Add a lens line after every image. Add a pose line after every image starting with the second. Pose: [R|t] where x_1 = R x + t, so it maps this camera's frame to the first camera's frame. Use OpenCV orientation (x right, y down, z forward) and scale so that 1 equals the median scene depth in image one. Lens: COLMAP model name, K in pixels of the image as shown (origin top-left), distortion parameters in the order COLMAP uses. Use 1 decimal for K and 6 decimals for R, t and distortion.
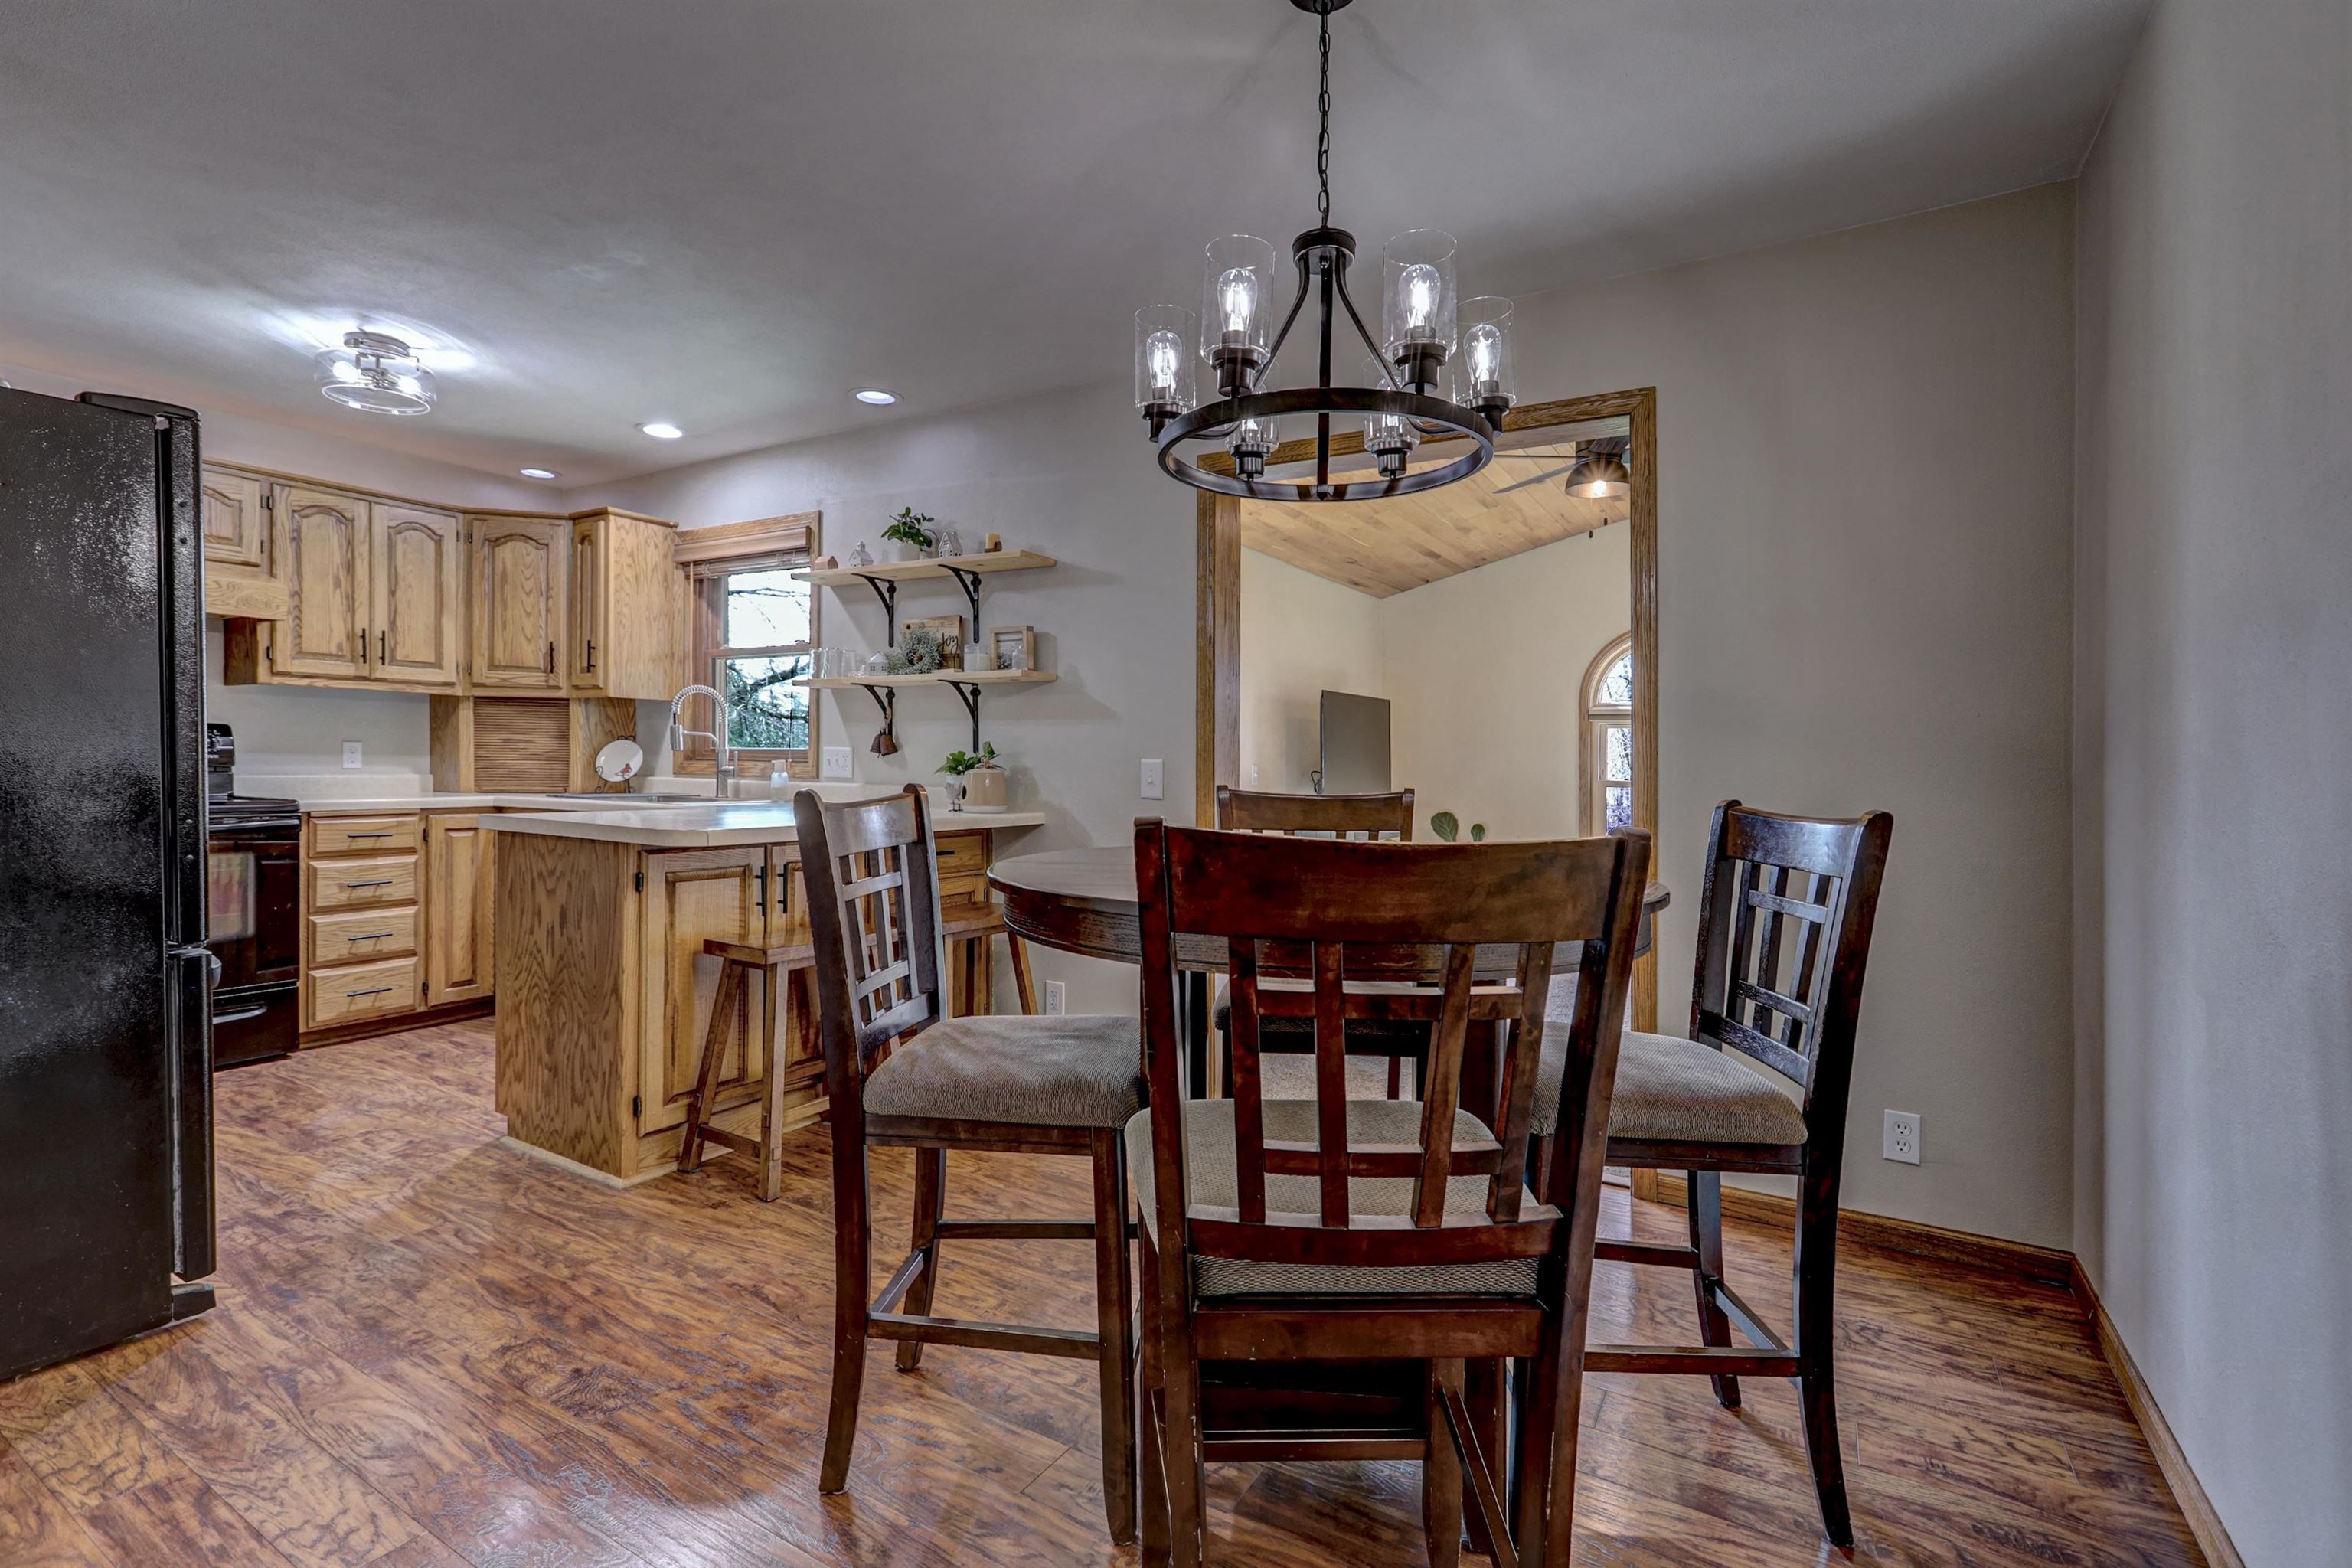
lens RADIAL K [[1072.0, 0, 1184.9], [0, 1072.0, 718.5], [0, 0, 1]] dist [0.003568, 0.000874]
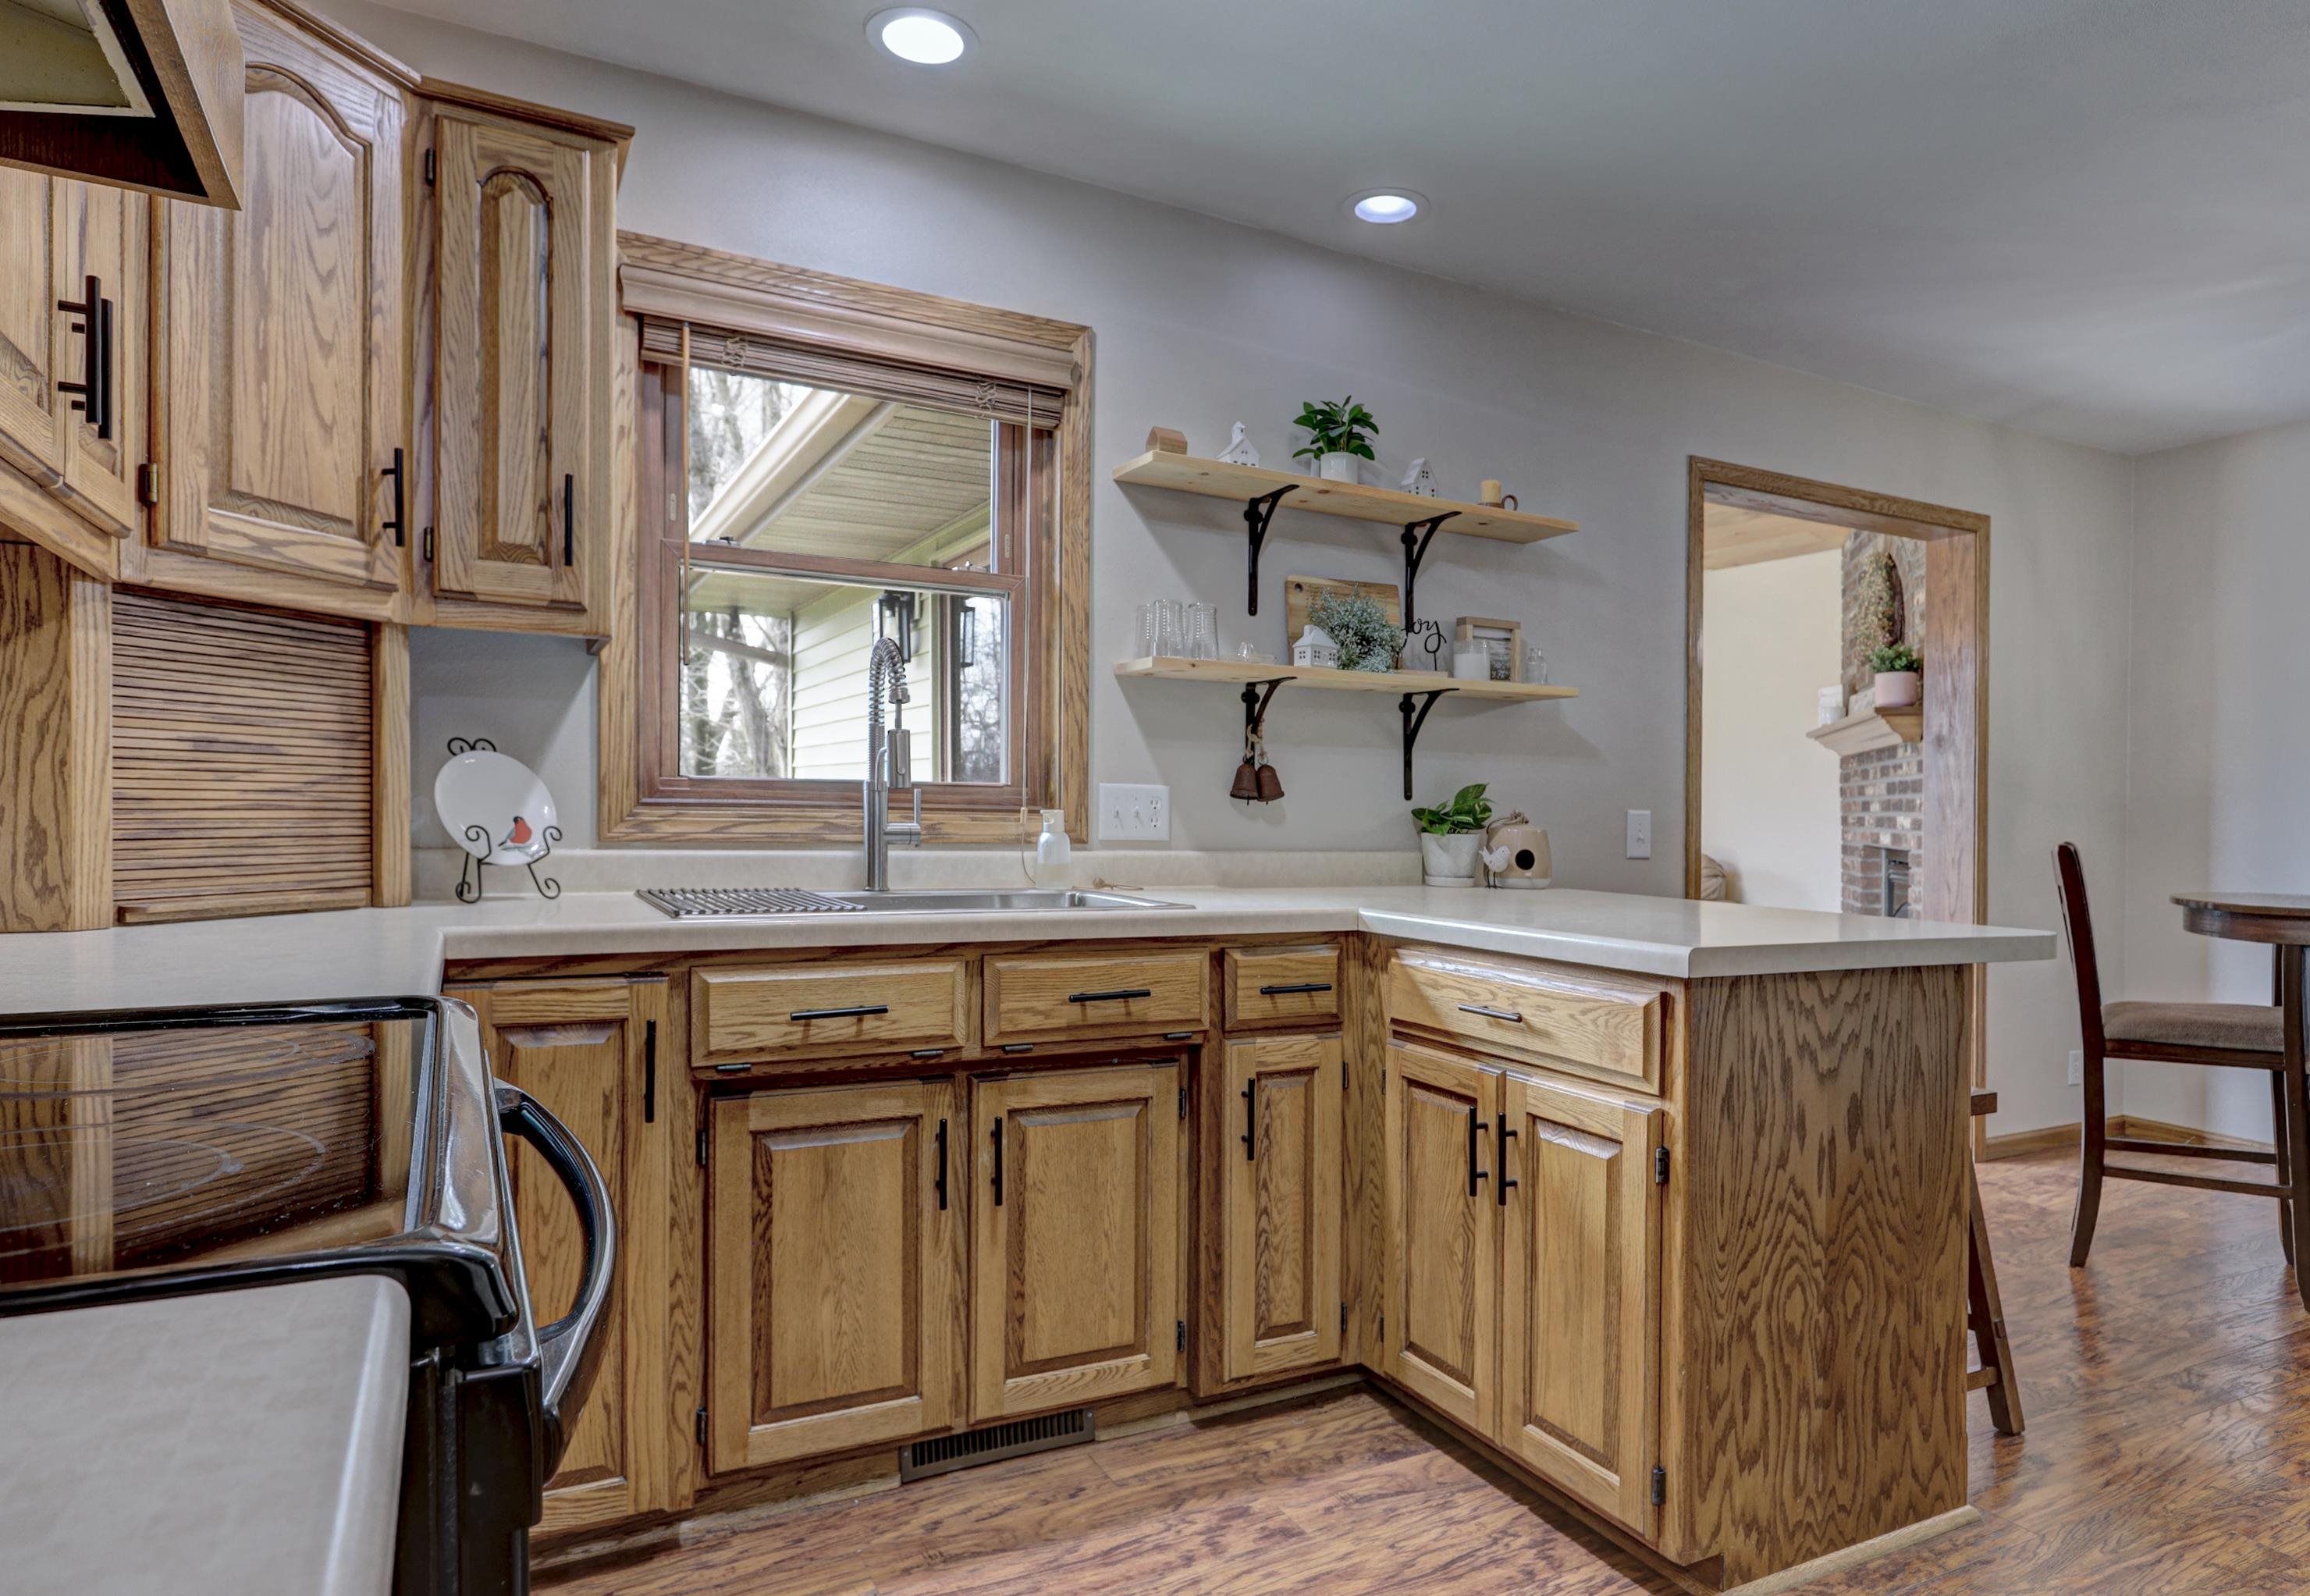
lens RADIAL K [[1355.3, 0, 1223.4], [0, 1355.3, 758.1], [0, 0, 1]] dist [-0.002229, 0.000008]
pose [[0.506976, 0.025911, 0.861570, -0.878108], [-0.047560, 0.998866, -0.002054, 0.012684], [-0.860647, -0.039935, 0.507634, 0.609809]]
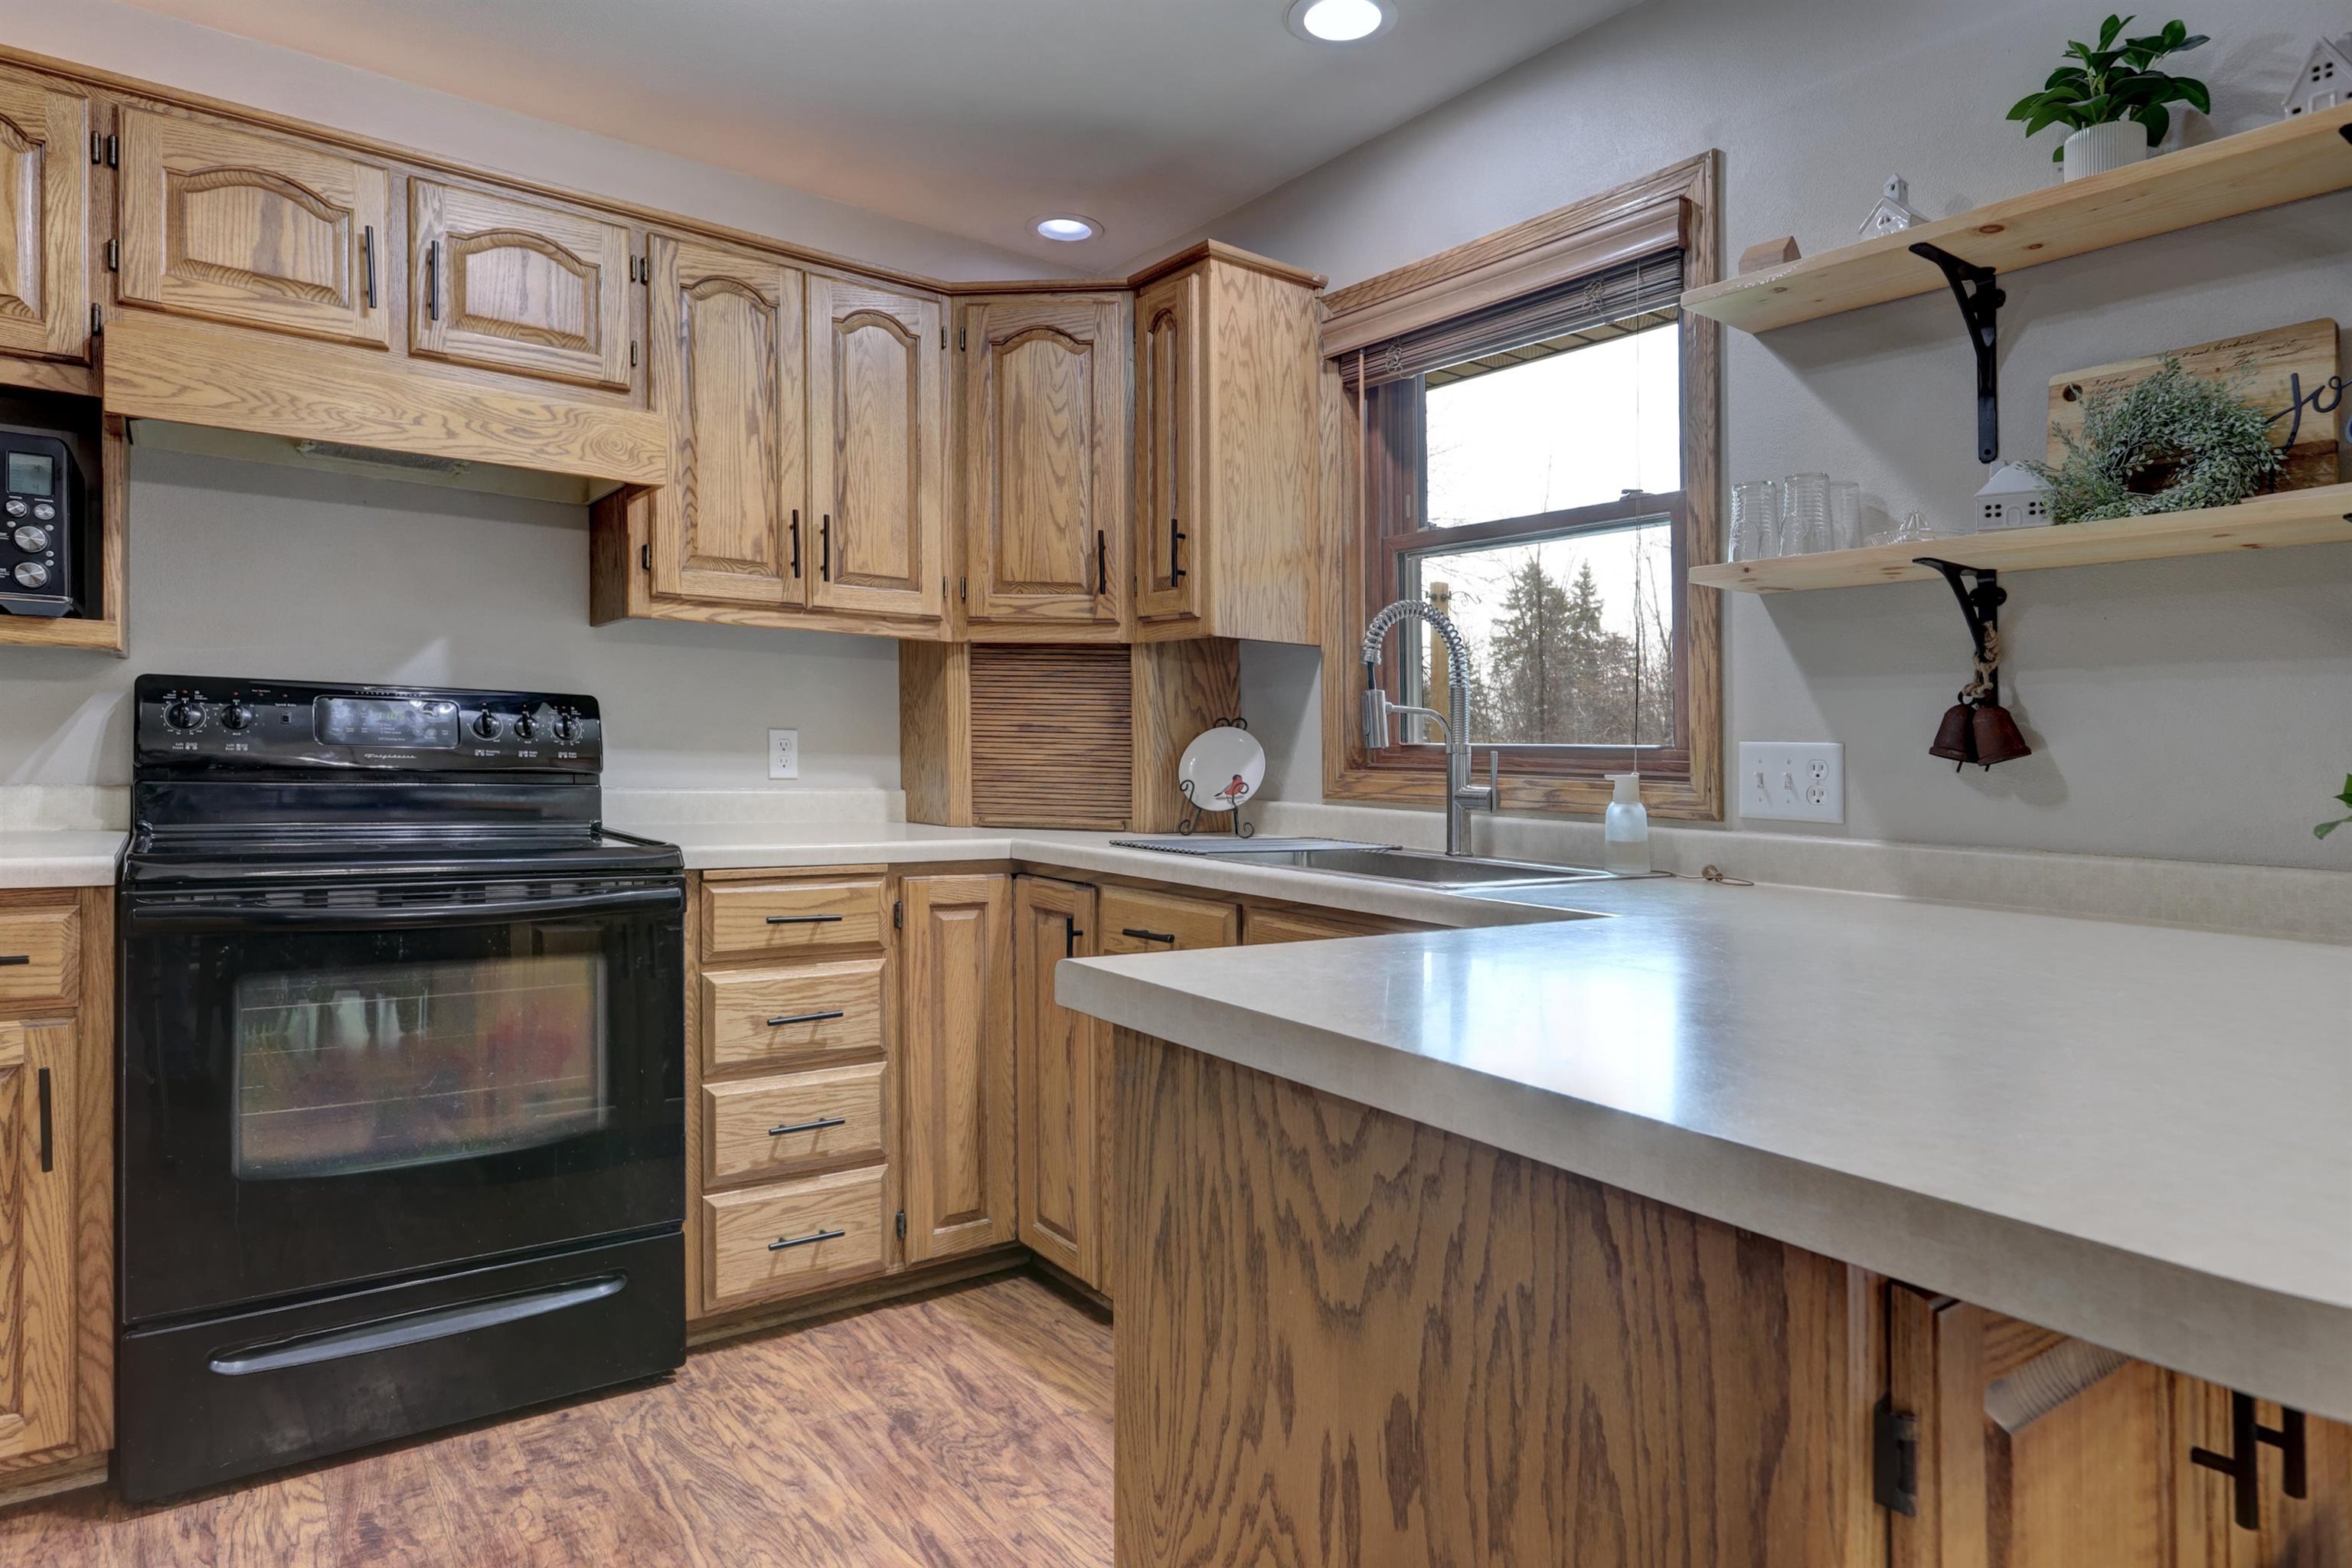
lens RADIAL K [[1347.2, 0, 1176.8], [0, 1347.2, 728.2], [0, 0, 1]] dist [-0.003240, 0.001278]
pose [[0.919826, -0.000541, -0.392326, -0.332467], [0.005835, 0.999907, 0.012300, 0.014314], [0.392283, -0.013603, 0.919744, 0.463185]]
